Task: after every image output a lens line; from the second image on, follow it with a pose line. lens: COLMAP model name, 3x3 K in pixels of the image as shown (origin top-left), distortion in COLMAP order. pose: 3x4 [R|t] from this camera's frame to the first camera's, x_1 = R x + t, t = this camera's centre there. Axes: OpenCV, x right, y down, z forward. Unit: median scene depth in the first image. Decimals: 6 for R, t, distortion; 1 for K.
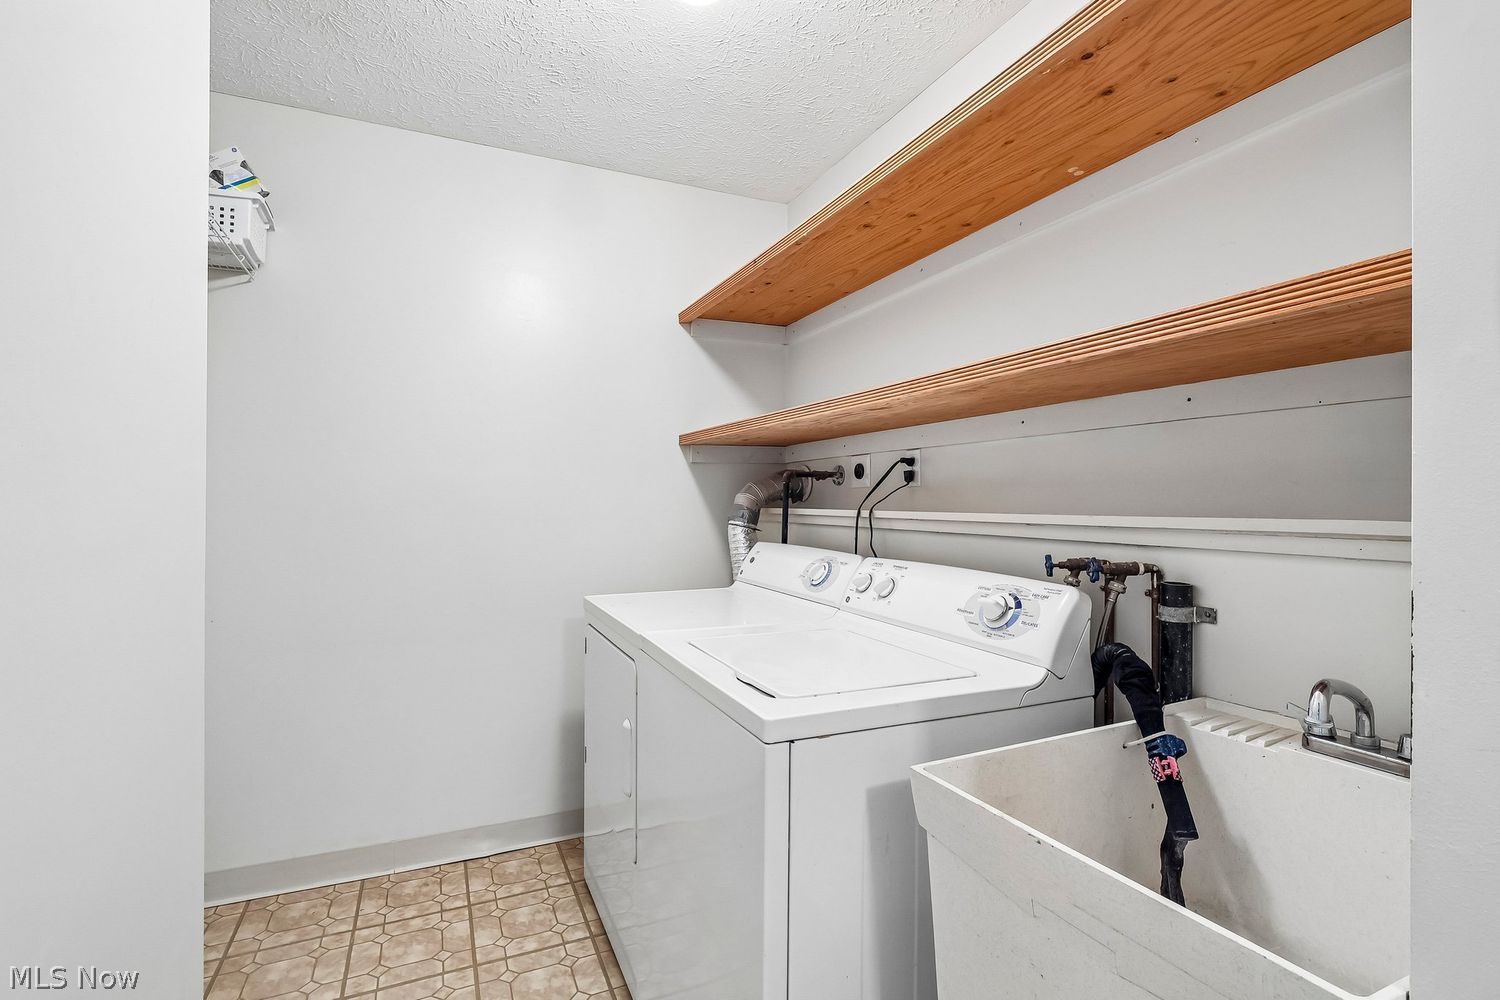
lens RADIAL K [[695.2, 0, 750.0], [0, 695.2, 502.1], [0, 0, 1]] dist [-0.003129, 0.002007]
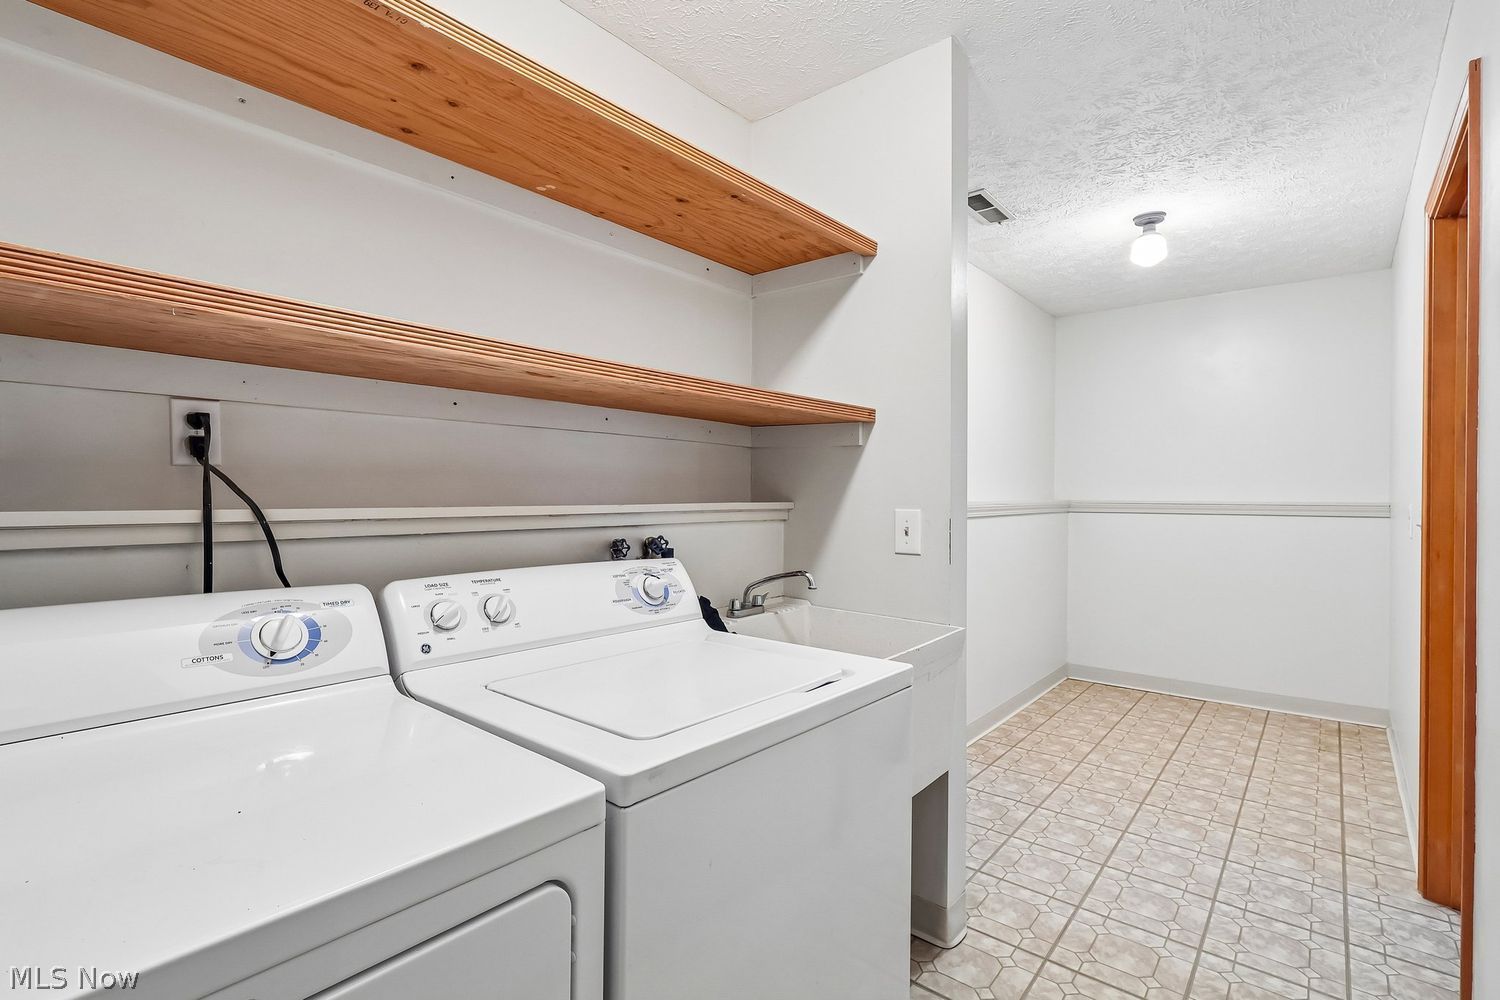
lens RADIAL K [[695.2, 0, 750.8], [0, 695.2, 497.1], [0, 0, 1]] dist [-0.003129, 0.002007]
pose [[-0.431800, -0.007011, 0.901942, -0.631105], [-0.003163, 0.999975, 0.006258, -0.002315], [-0.901964, -0.000151, -0.431811, 1.149615]]
